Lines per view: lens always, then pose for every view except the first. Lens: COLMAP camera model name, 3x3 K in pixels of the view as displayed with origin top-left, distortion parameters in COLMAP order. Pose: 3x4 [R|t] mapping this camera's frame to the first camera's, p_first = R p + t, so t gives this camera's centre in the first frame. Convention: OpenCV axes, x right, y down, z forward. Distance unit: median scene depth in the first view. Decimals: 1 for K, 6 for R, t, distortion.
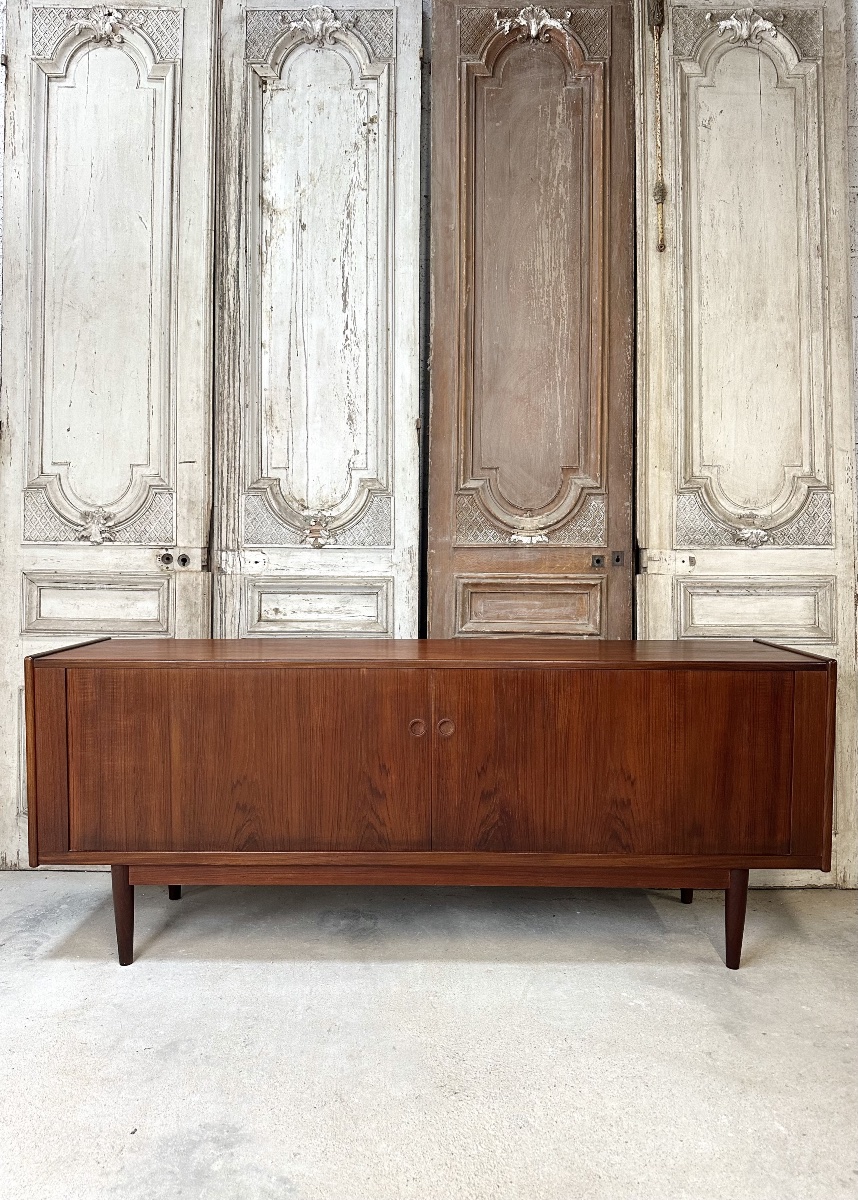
lens RADIAL K [[829.3, 0, 430.6], [0, 829.3, 601.4], [0, 0, 1]] dist [0.181384, -0.352454]
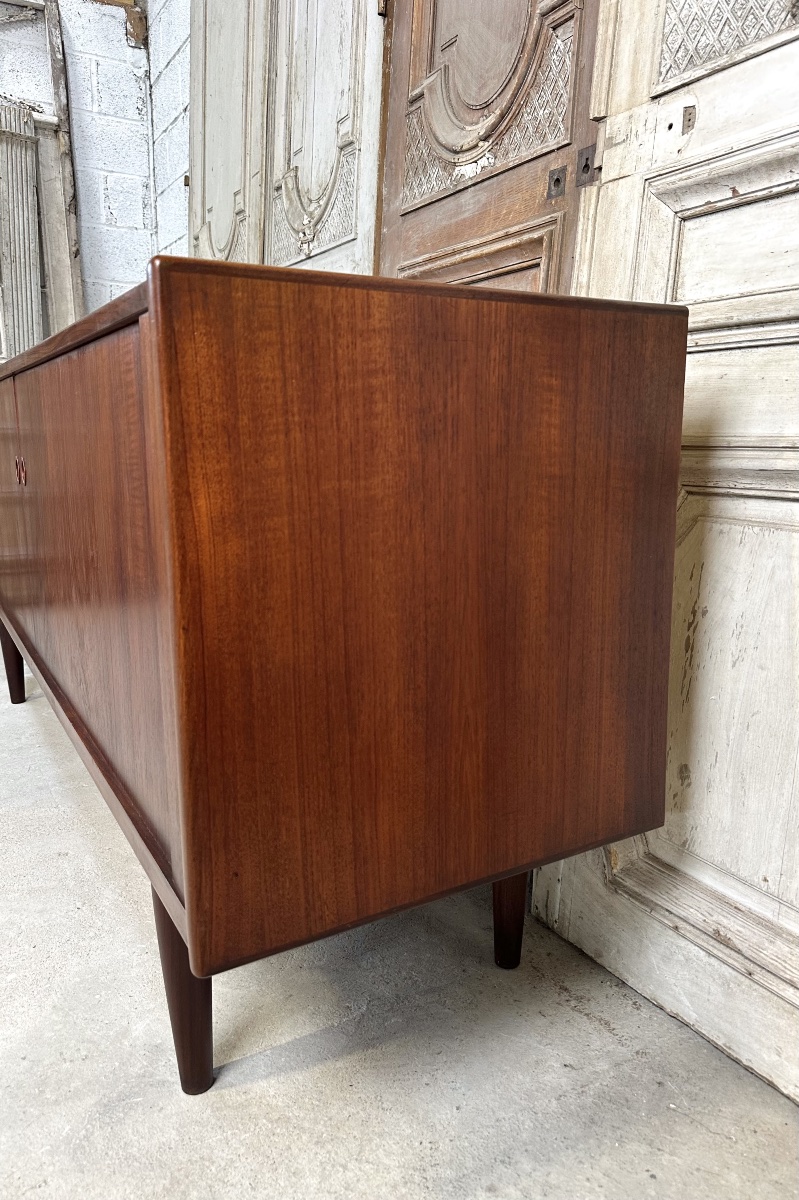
lens RADIAL K [[877.1, 0, 444.9], [0, 877.1, 593.7], [0, 0, 1]] dist [-0.008171, -0.005322]
pose [[0.540590, 0.155153, -0.826856, 0.576699], [-0.045258, 0.986787, 0.155573, 0.094909], [0.840068, -0.046680, 0.540469, 0.687190]]
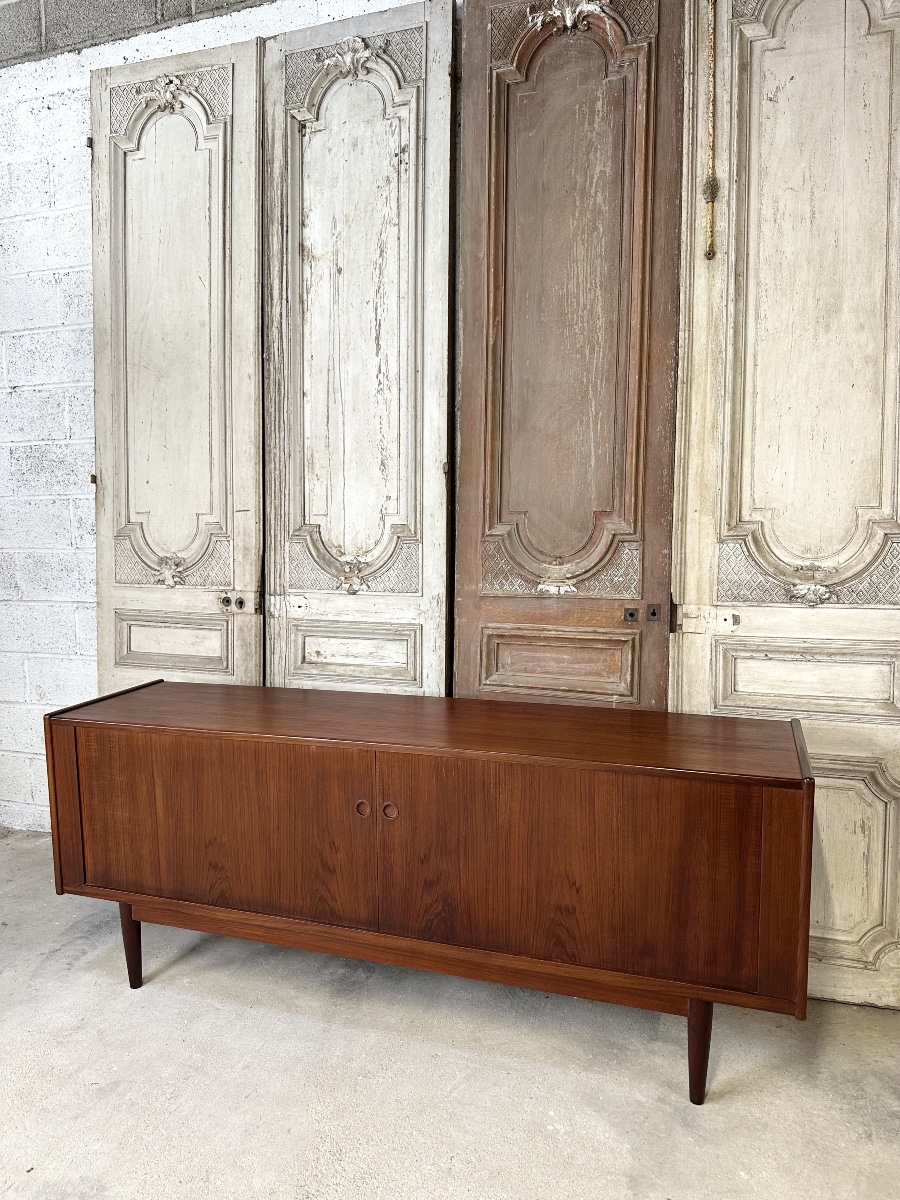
lens RADIAL K [[828.2, 0, 451.6], [0, 828.2, 603.6], [0, 0, 1]] dist [0.167179, -0.296546]
pose [[0.949568, 0.019628, -0.312947, 0.296051], [0.000314, 0.997979, 0.063546, -0.116841], [0.313562, -0.060439, 0.947642, 0.080190]]
